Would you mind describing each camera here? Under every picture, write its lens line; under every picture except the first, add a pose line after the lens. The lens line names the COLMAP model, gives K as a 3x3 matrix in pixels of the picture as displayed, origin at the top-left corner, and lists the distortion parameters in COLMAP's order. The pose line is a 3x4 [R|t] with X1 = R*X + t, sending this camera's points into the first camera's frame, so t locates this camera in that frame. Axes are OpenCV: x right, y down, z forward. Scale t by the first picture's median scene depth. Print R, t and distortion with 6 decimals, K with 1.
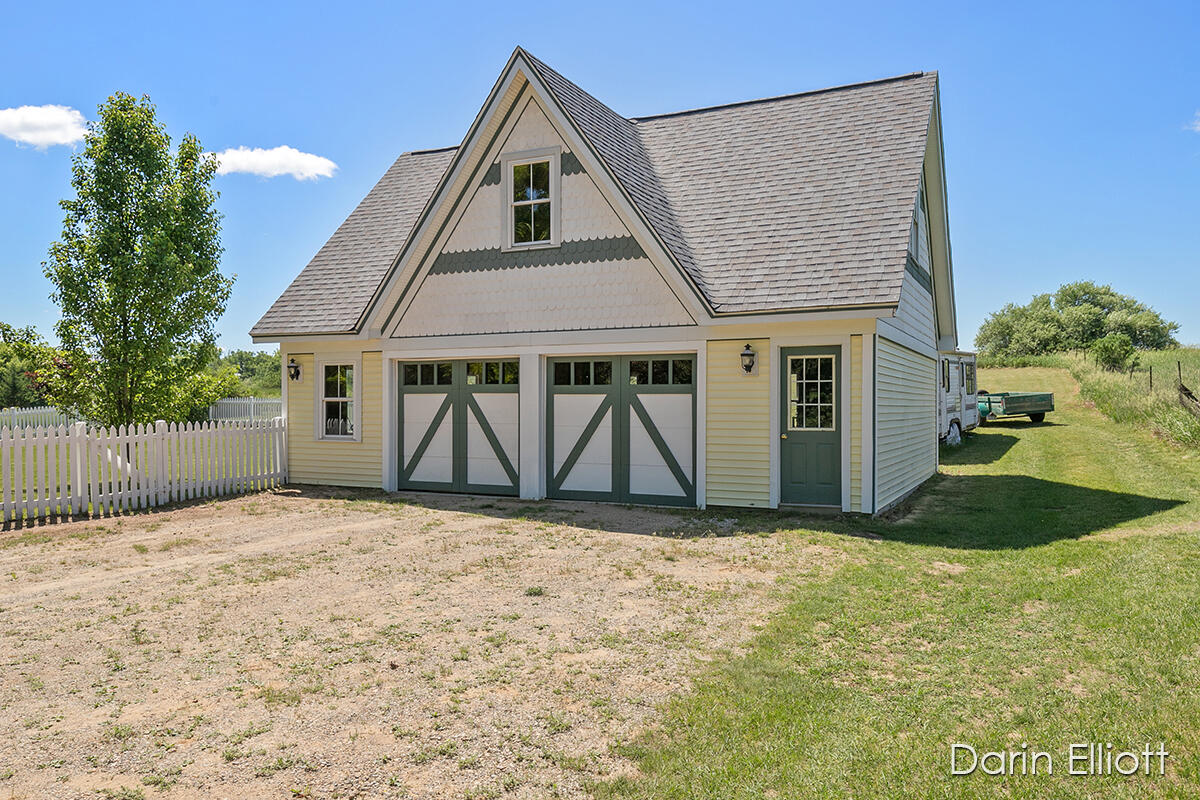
lens RADIAL K [[890.0, 0, 599.5], [0, 890.0, 402.0], [0, 0, 1]] dist [-0.006205, -0.000567]
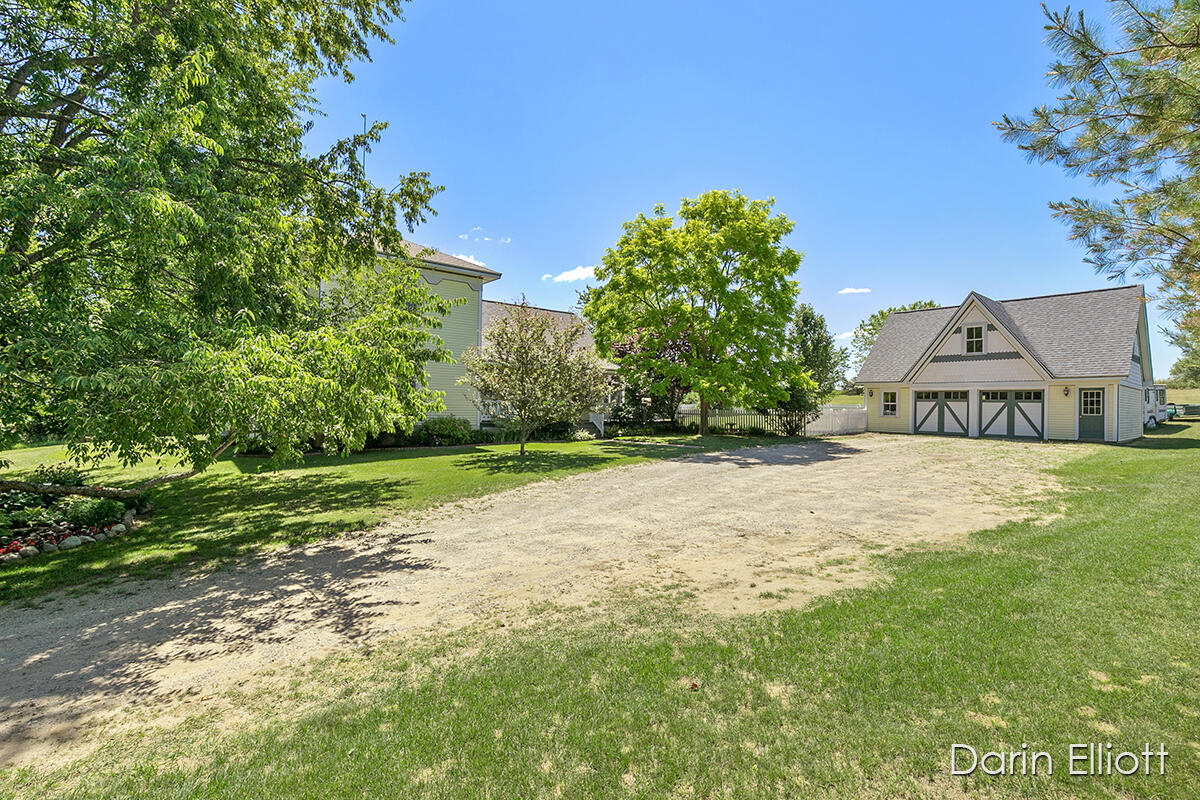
lens RADIAL K [[585.3, 0, 599.4], [0, 585.3, 398.5], [0, 0, 1]] dist [0.002284, 0.000684]
pose [[0.929742, 0.008305, -0.368118, -0.532897], [-0.013680, 0.999834, -0.011995, 0.019713], [0.367957, 0.016188, 0.929702, -1.347860]]
